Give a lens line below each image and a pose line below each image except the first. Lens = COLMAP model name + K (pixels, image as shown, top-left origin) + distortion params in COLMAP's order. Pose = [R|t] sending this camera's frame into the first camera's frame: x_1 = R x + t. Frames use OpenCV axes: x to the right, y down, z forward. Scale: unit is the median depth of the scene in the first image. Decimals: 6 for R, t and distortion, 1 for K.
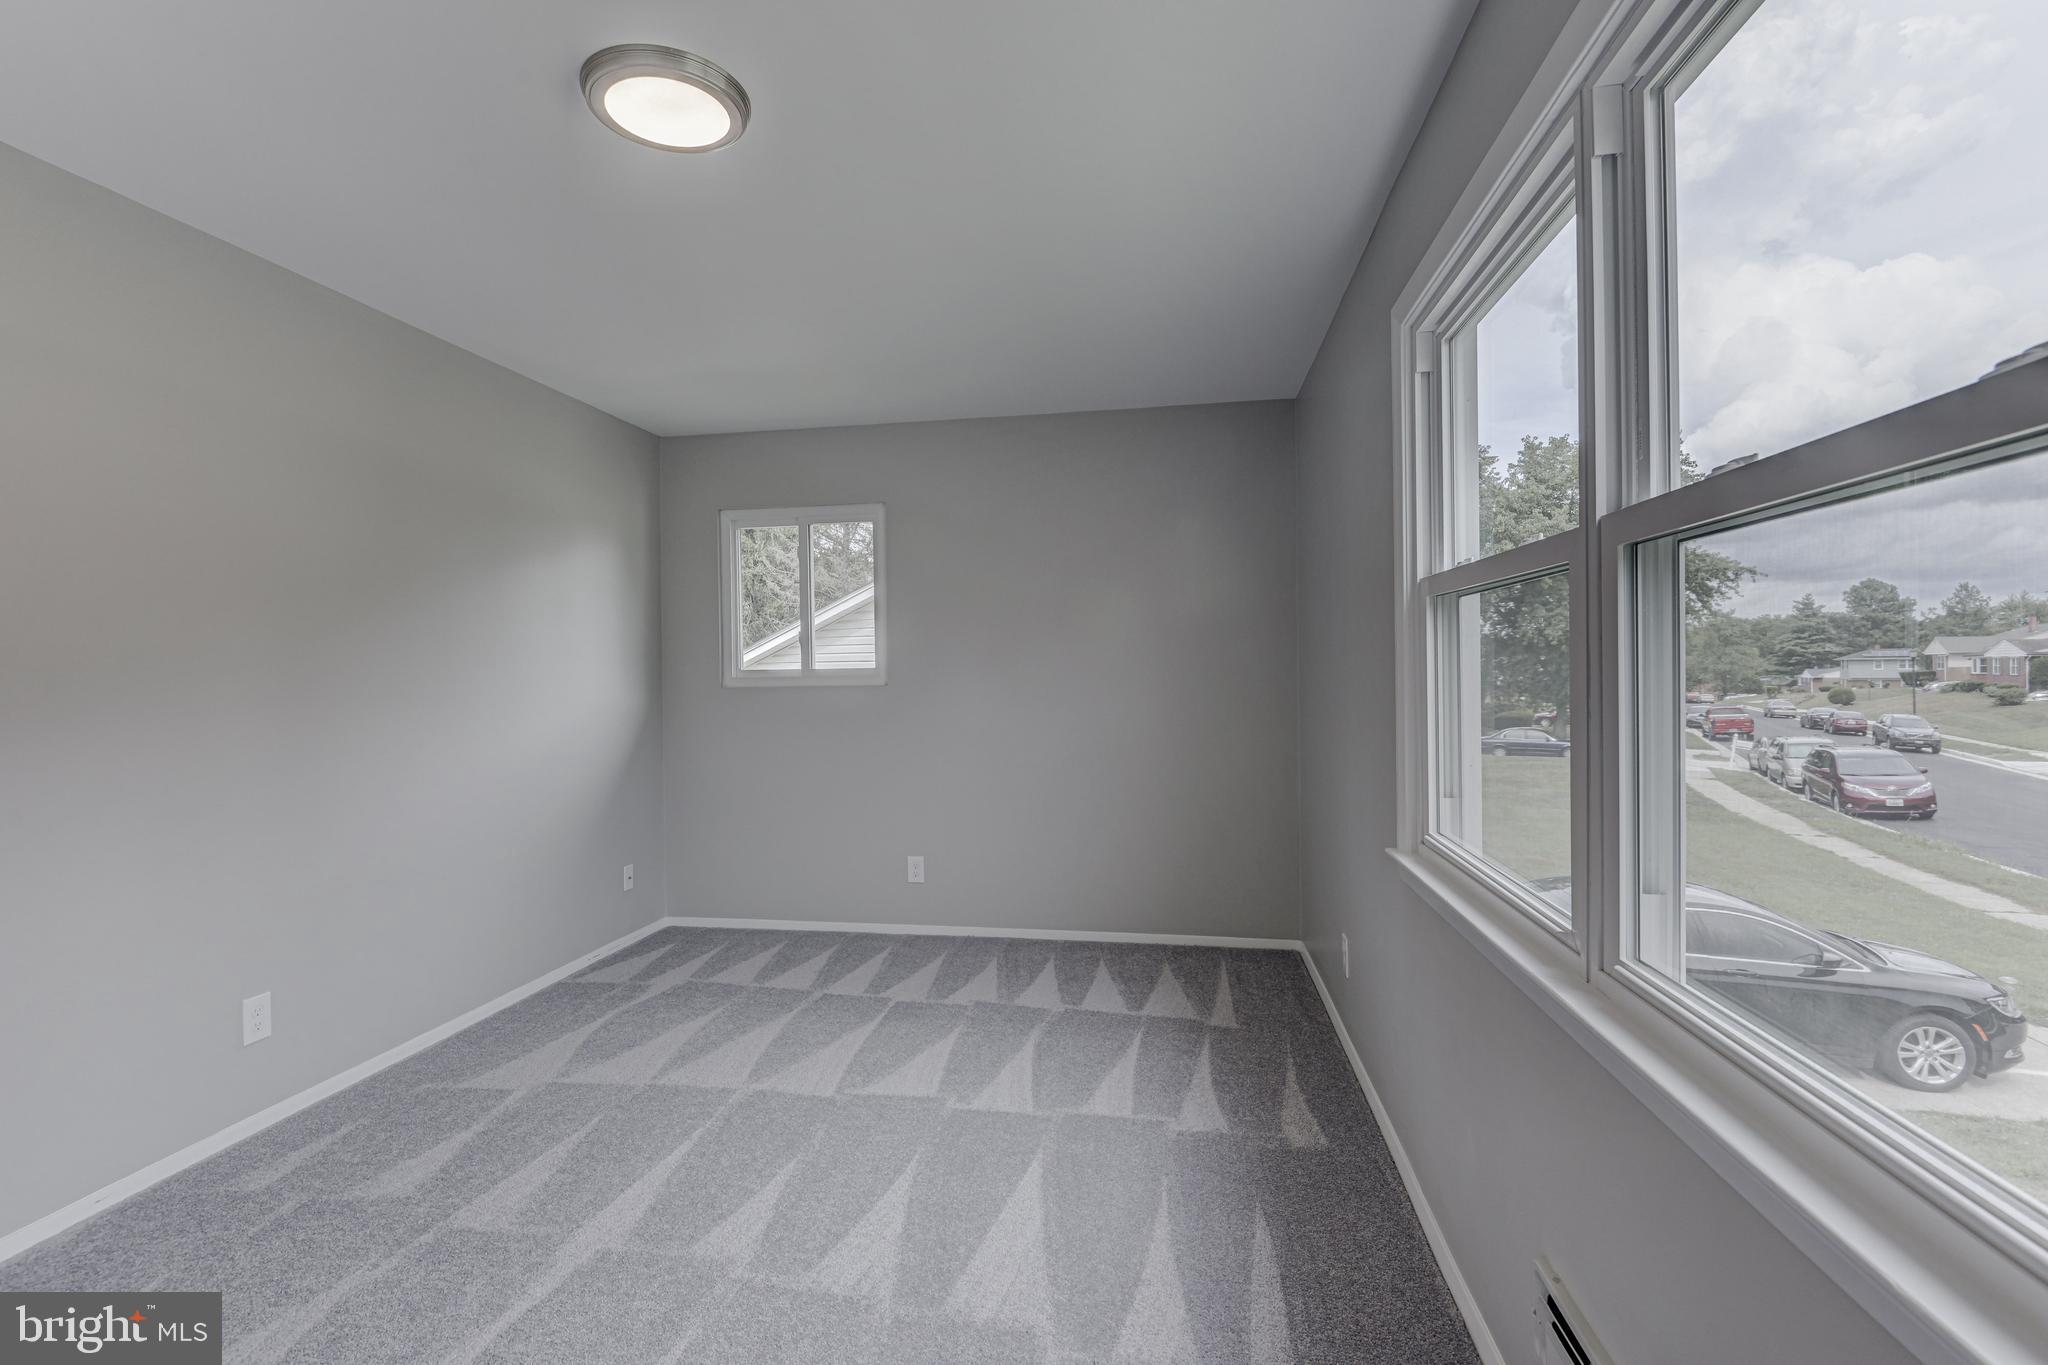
lens RADIAL K [[928.4, 0, 1015.5], [0, 928.4, 683.9], [0, 0, 1]] dist [-0.002807, -0.002141]
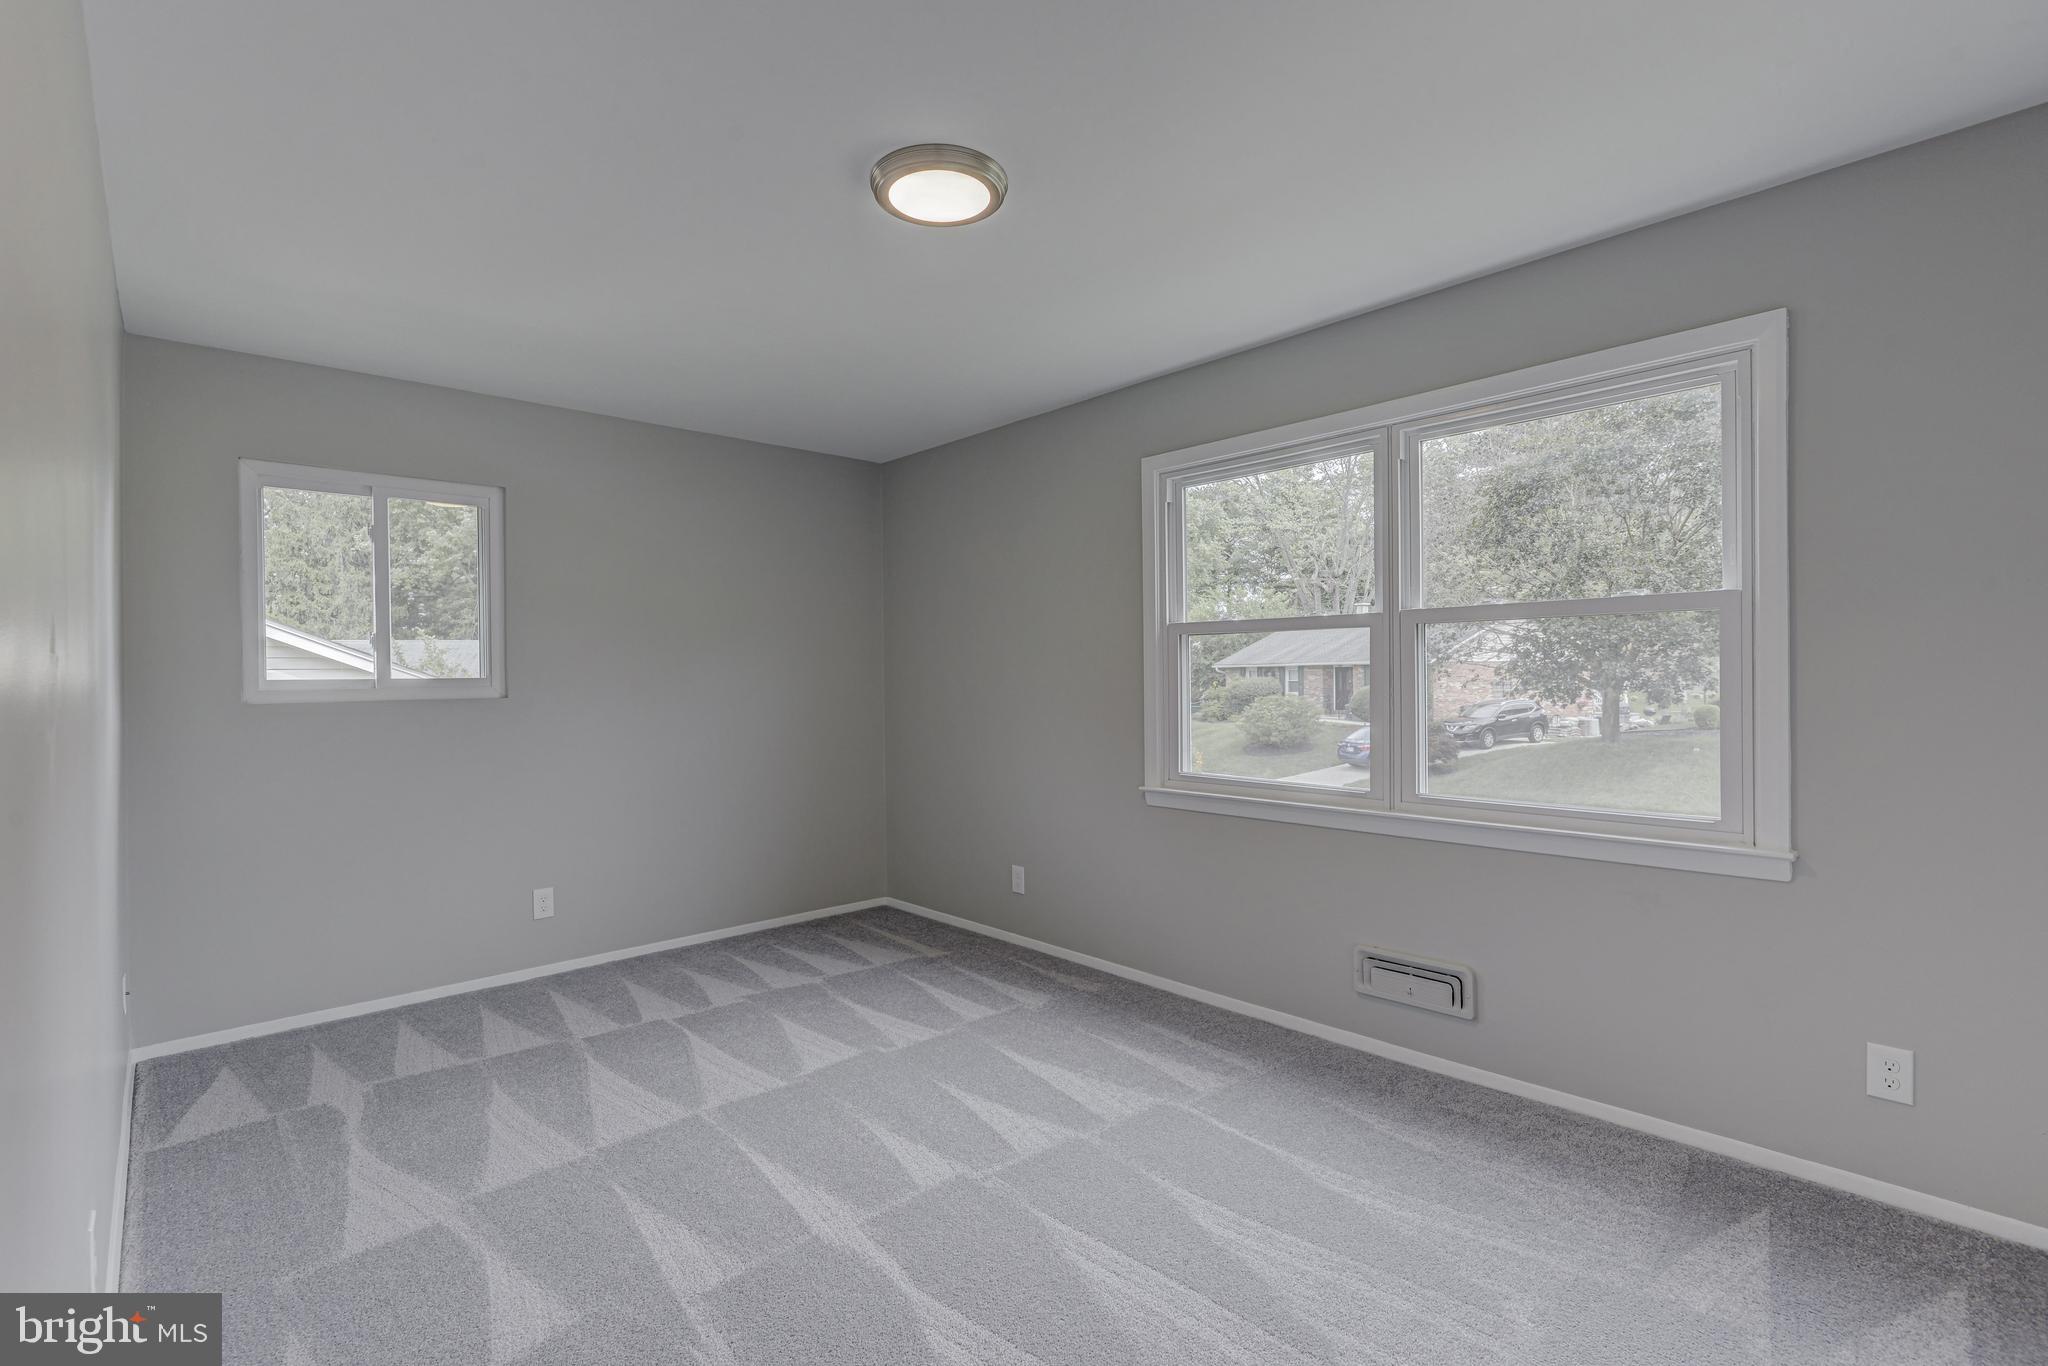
lens RADIAL K [[928.4, 0, 1000.3], [0, 928.4, 691.4], [0, 0, 1]] dist [-0.002807, -0.002141]
pose [[0.615602, -0.008310, 0.788013, -0.673832], [0.016377, 0.999863, -0.002250, 0.006708], [-0.787887, 0.014291, 0.615654, 0.126469]]
